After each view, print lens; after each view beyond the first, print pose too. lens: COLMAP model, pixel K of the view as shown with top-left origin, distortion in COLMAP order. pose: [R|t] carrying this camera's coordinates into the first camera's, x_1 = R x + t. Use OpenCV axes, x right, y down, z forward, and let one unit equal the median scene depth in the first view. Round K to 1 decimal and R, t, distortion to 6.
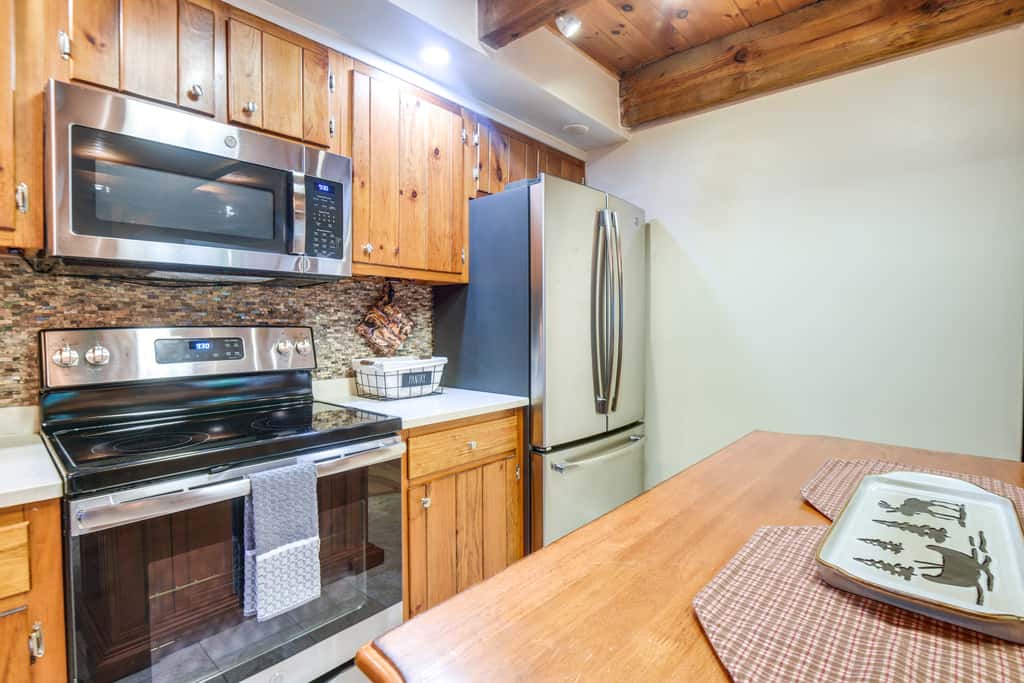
lens RADIAL K [[479.3, 0, 506.9], [0, 479.3, 334.1], [0, 0, 1]] dist [-0.012739, -0.000914]
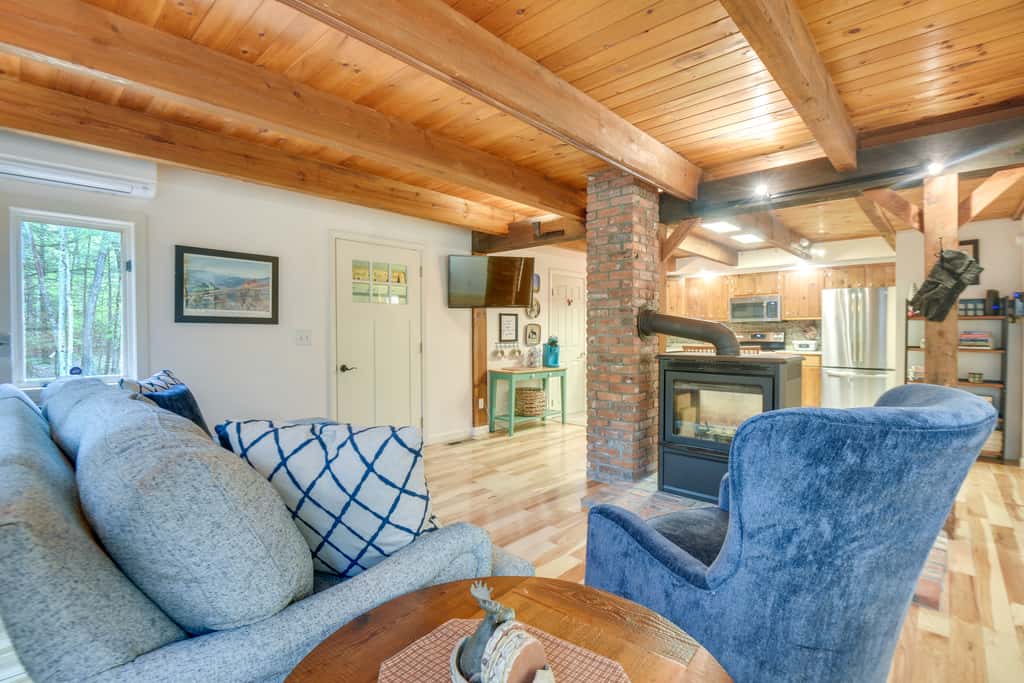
lens RADIAL K [[479.3, 0, 510.7], [0, 479.3, 340.4], [0, 0, 1]] dist [-0.012739, -0.000914]
pose [[-0.003922, 0.017676, -0.999836, 3.643292], [-0.014390, 0.999739, 0.017731, 0.016736], [0.999889, 0.014457, -0.003666, -1.328421]]
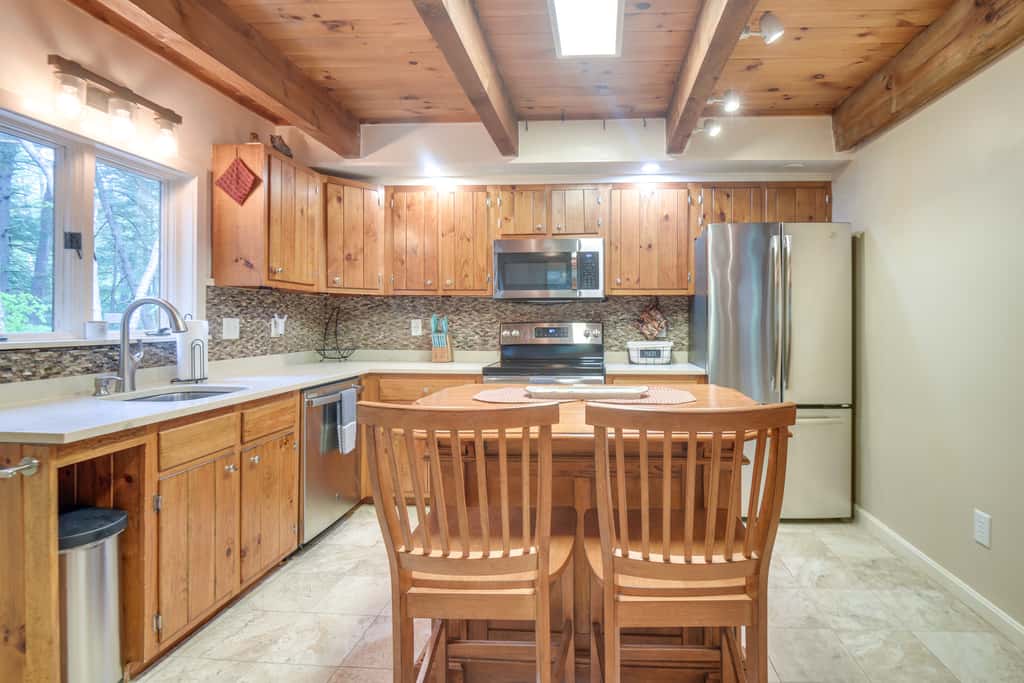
lens RADIAL K [[501.8, 0, 574.4], [0, 501.8, 320.3], [0, 0, 1]] dist [0.002004, 0.000211]
pose [[0.641086, 0.000992, -0.767468, 1.020634], [-0.016287, 0.999792, -0.012312, 0.001418], [0.767296, 0.020393, 0.640969, -0.359731]]
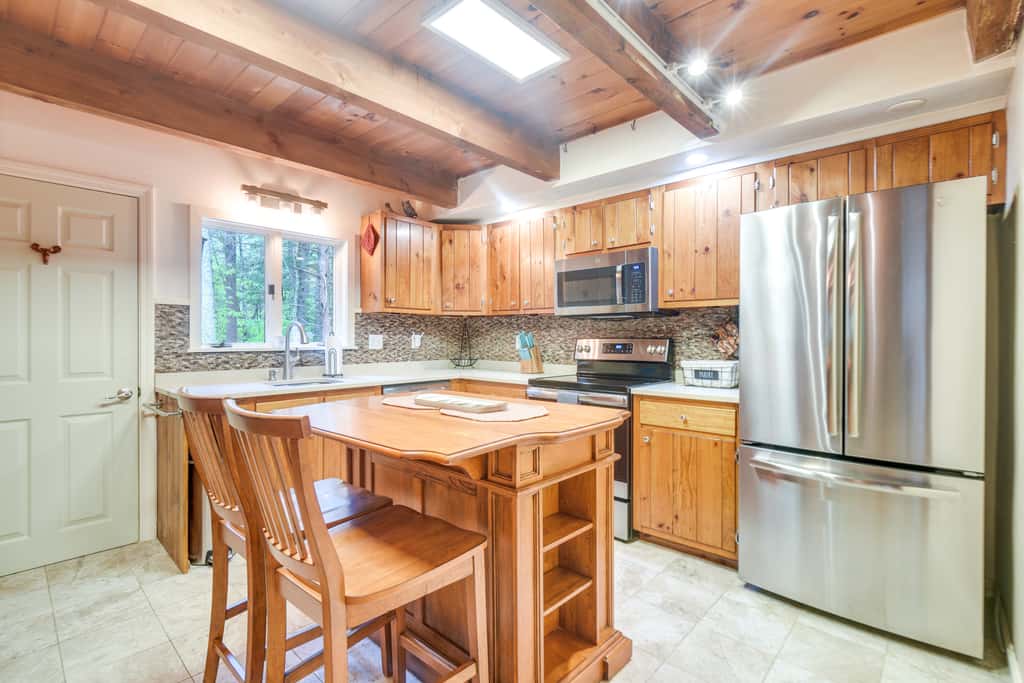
lens RADIAL K [[470.7, 0, 517.4], [0, 470.7, 338.8], [0, 0, 1]] dist [0.012502, -0.002213]
pose [[0.016760, 0.004560, -0.999849, 1.255975], [-0.020547, 0.999780, 0.004216, -0.010310], [0.999648, 0.020474, 0.016850, 0.399379]]
